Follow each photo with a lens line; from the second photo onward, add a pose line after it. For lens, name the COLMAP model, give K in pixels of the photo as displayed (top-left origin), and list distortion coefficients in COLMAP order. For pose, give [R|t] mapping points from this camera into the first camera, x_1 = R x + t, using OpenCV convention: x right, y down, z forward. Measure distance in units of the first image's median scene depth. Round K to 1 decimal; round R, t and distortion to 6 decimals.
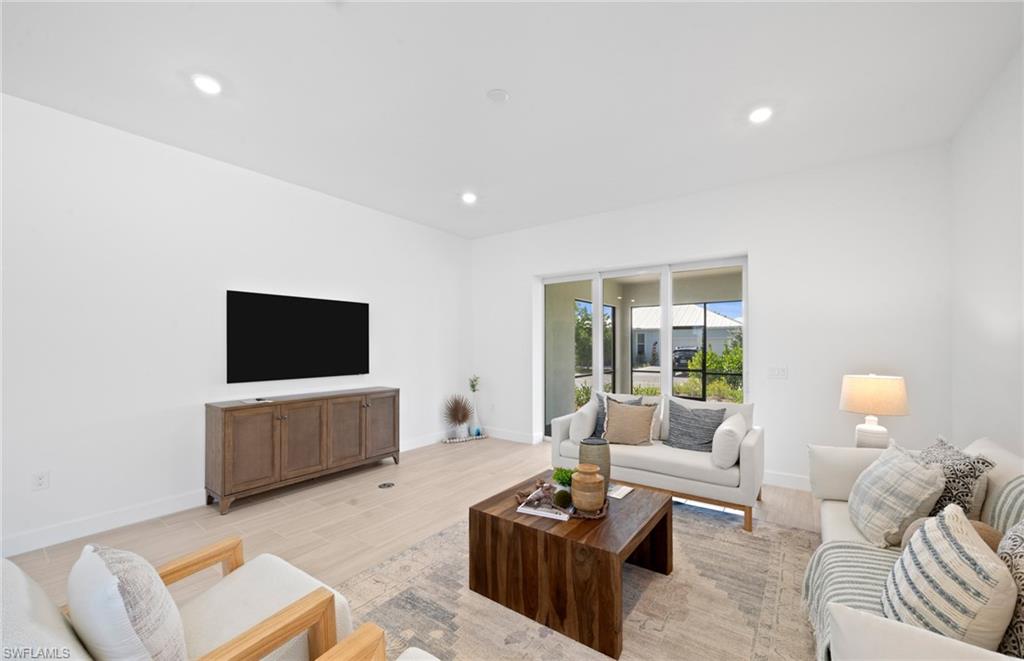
lens RADIAL K [[408.7, 0, 512.7], [0, 408.7, 337.6], [0, 0, 1]] dist [0.008333, -0.000192]
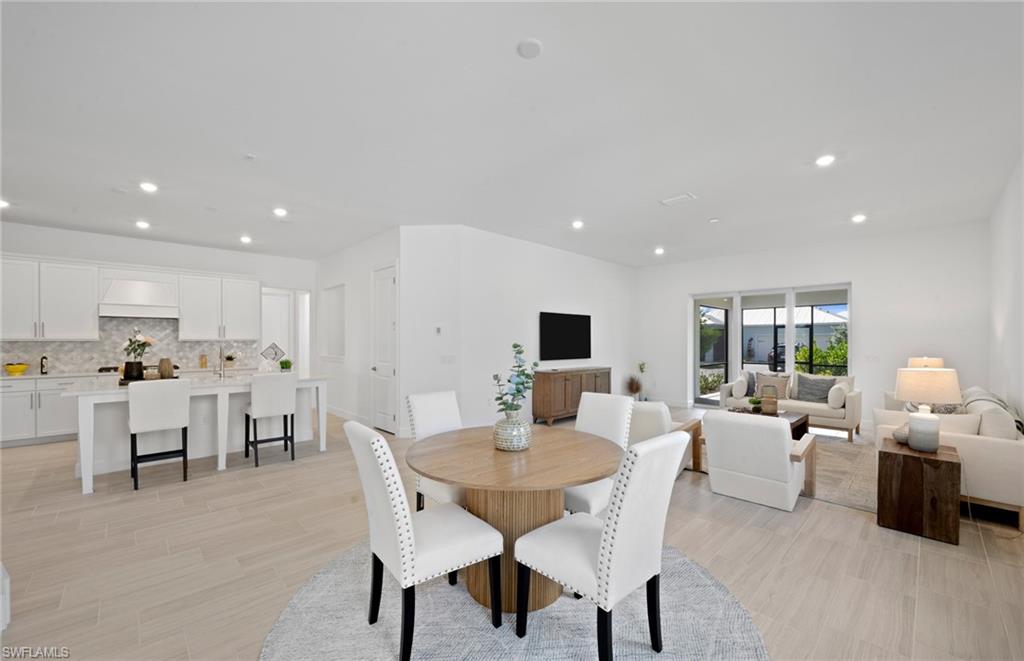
lens RADIAL K [[408.7, 0, 512.7], [0, 408.7, 337.6], [0, 0, 1]] dist [0.008333, -0.000192]
pose [[0.985058, 0.000420, -0.172224, -0.305323], [0.001325, 0.999949, 0.010018, -0.009724], [0.172219, -0.010096, 0.985007, -0.545943]]
